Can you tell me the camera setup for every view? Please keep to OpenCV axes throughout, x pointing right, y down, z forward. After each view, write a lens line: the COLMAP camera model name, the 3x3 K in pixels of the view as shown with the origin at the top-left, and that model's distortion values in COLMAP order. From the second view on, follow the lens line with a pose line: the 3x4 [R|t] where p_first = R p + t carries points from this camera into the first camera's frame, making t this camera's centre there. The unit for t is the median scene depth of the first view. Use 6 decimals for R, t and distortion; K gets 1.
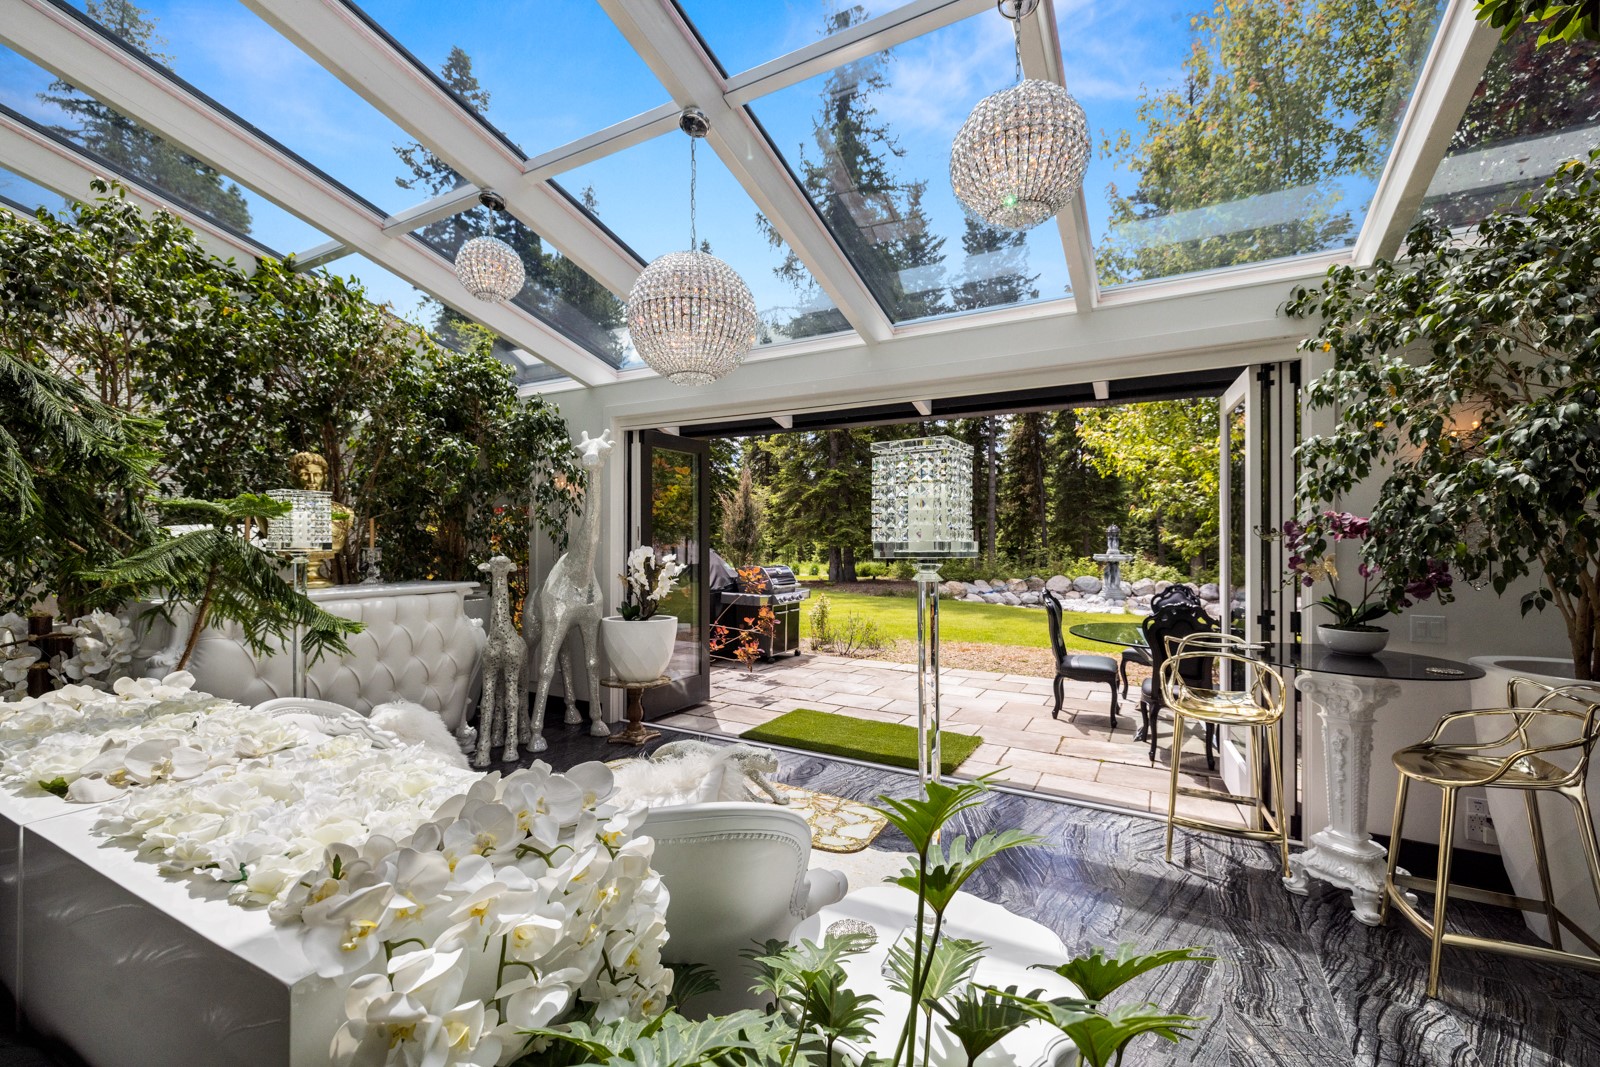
lens RADIAL K [[662.8, 0, 796.6], [0, 662.8, 528.0], [0, 0, 1]] dist [-0.000025, -0.000185]
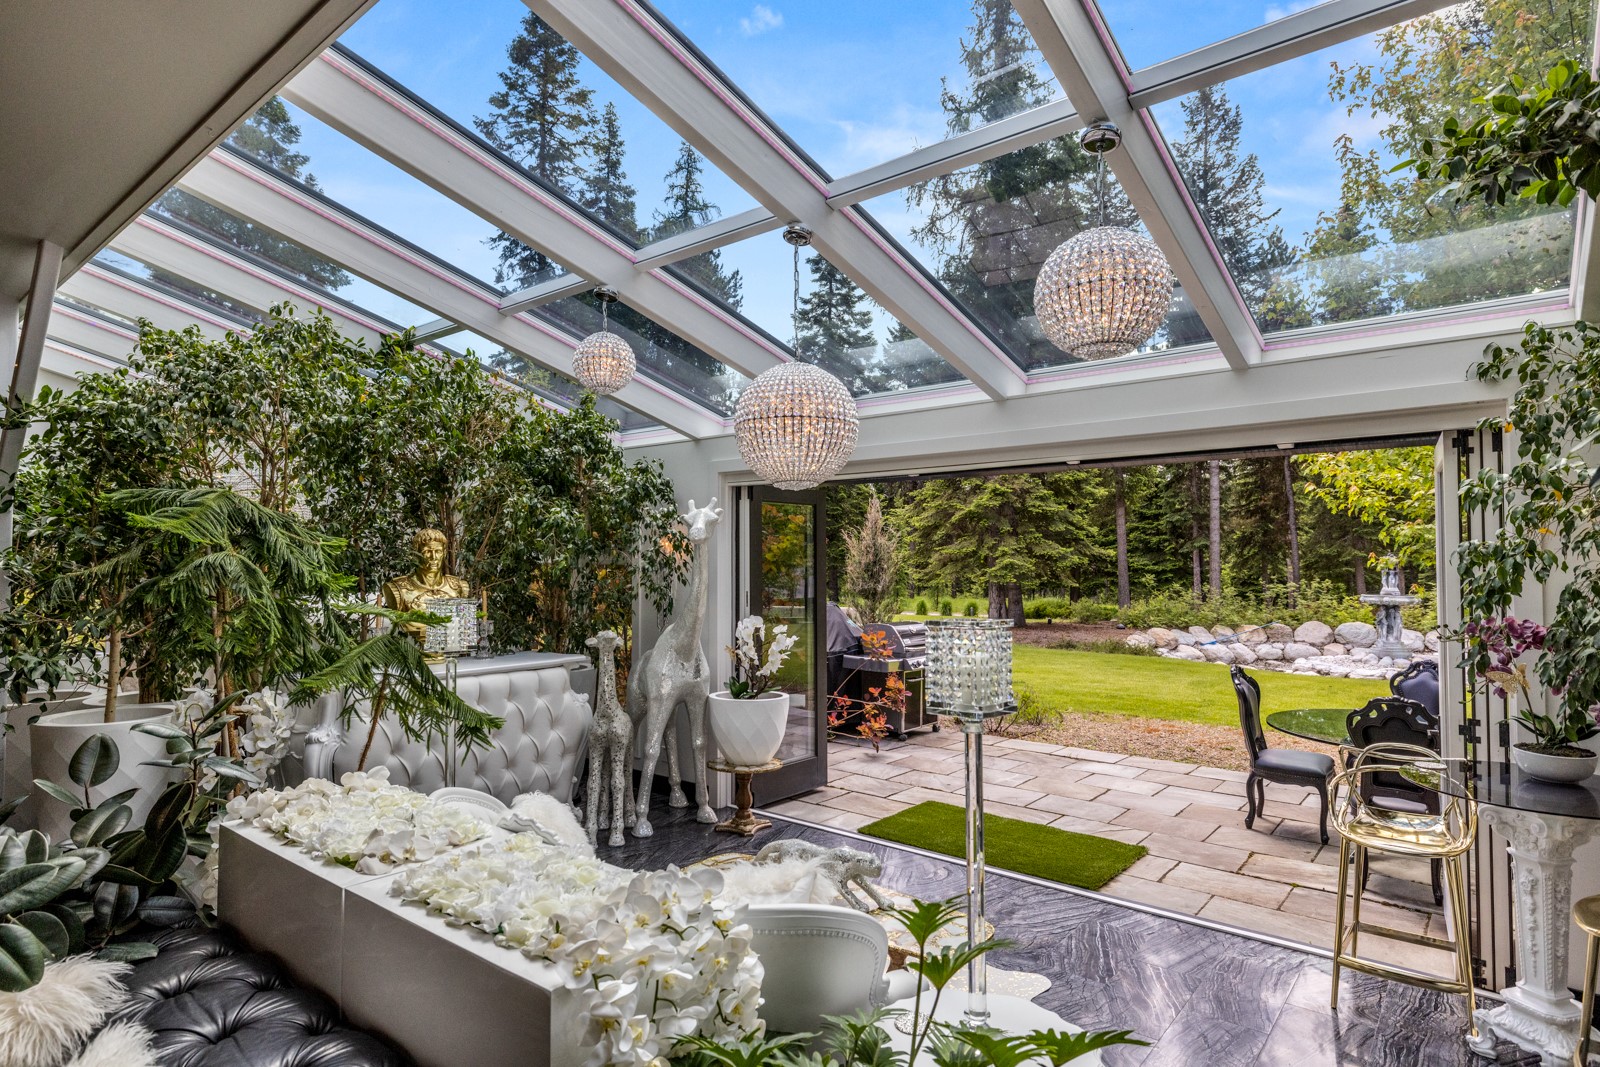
lens RADIAL K [[843.7, 0, 797.2], [0, 843.7, 533.6], [0, 0, 1]] dist [0.001360, -0.001228]
pose [[0.984234, -0.009123, -0.176638, 0.040867], [0.005020, 0.999707, -0.023663, -0.064962], [0.176802, 0.022403, 0.983991, -0.153917]]
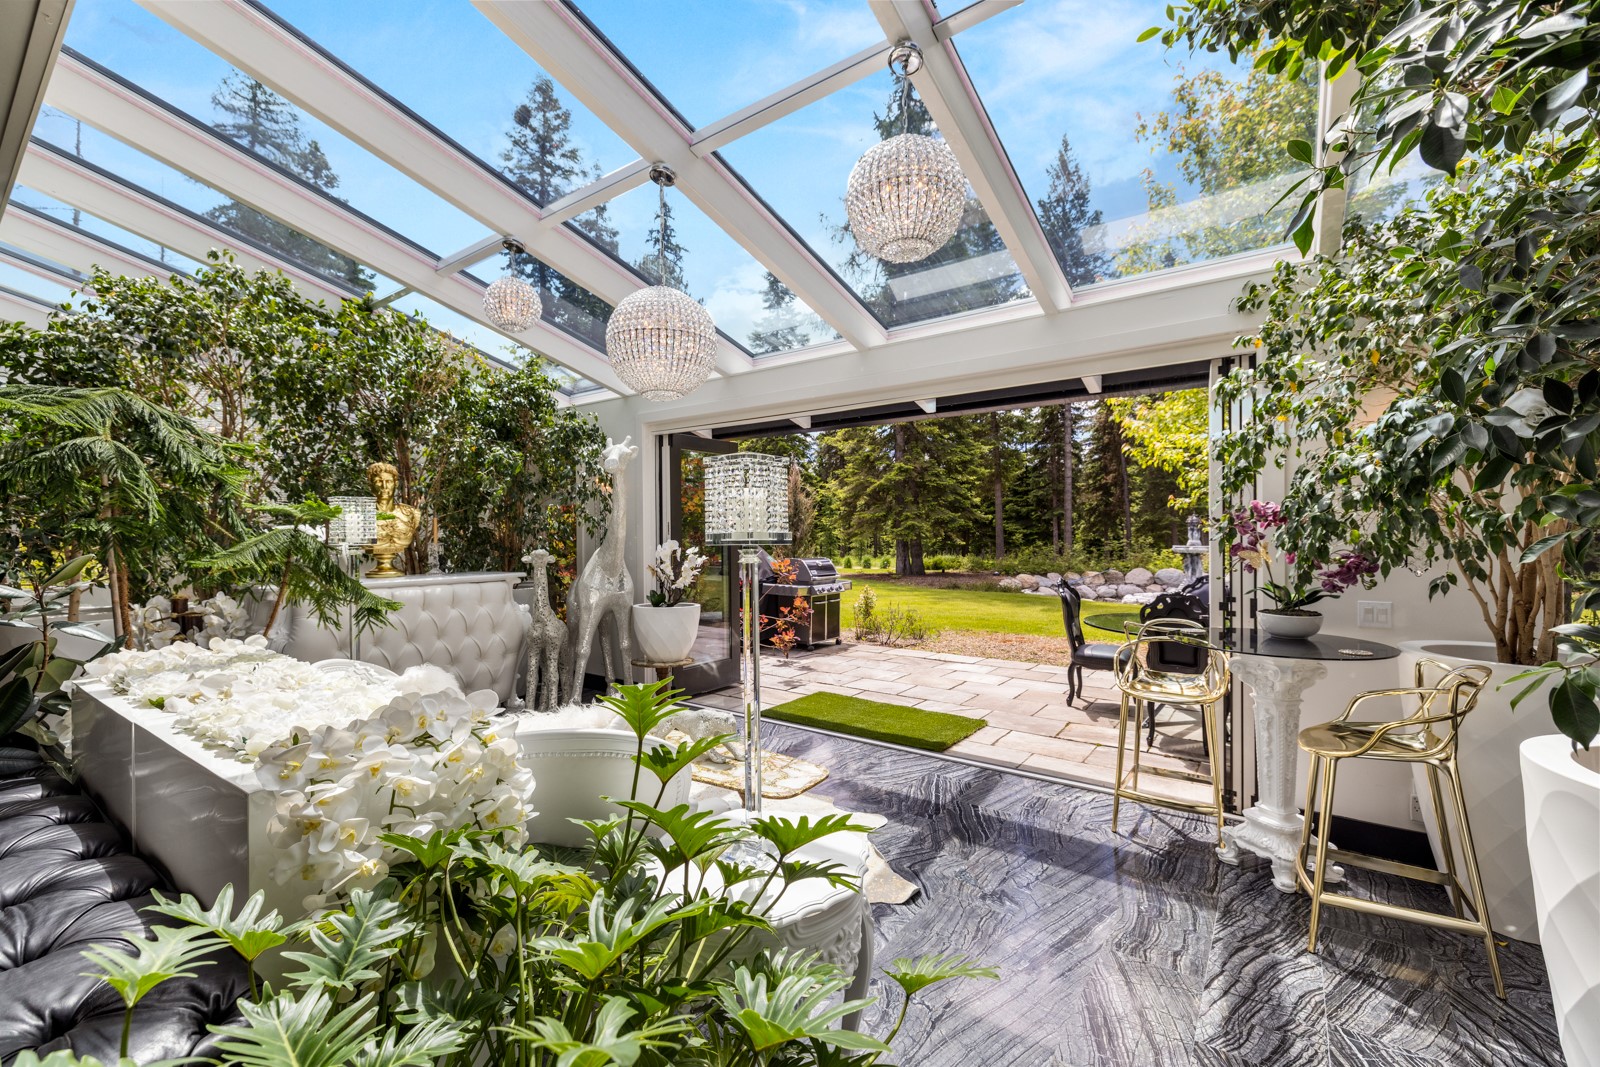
lens RADIAL K [[657.1, 0, 790.2], [0, 657.1, 527.9], [0, 0, 1]] dist [-0.000348, -0.000178]
pose [[0.992663, -0.009980, -0.120503, 0.112072], [0.011064, 0.999904, 0.008332, 0.000470], [0.120408, -0.009604, 0.992678, -0.068541]]
